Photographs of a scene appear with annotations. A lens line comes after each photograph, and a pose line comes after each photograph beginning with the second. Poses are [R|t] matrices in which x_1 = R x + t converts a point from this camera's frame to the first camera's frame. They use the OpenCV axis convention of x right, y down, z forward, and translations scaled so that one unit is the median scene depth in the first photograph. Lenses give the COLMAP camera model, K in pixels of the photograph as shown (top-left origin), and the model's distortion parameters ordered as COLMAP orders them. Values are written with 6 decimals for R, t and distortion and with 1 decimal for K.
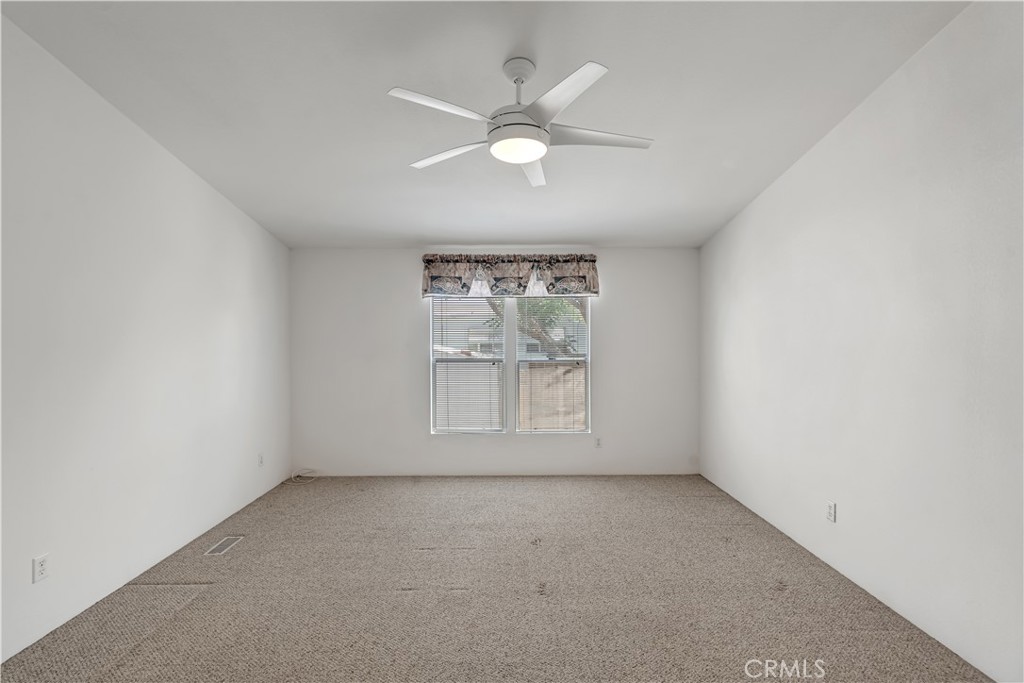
lens RADIAL K [[453.6, 0, 508.6], [0, 453.6, 343.7], [0, 0, 1]] dist [-0.005890, -0.000696]
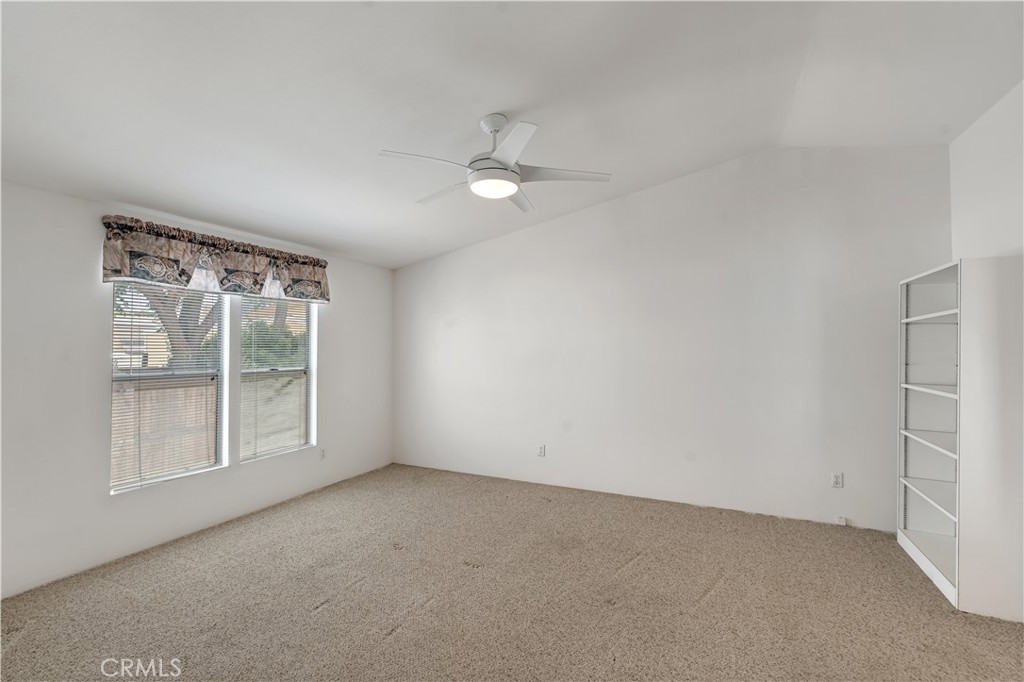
lens RADIAL K [[453.6, 0, 508.6], [0, 453.6, 343.2], [0, 0, 1]] dist [-0.005890, -0.000696]
pose [[0.435811, 0.009400, 0.899989, -0.517974], [0.003903, 0.999916, -0.012334, -0.005634], [-0.900030, 0.008888, 0.435738, 0.223608]]
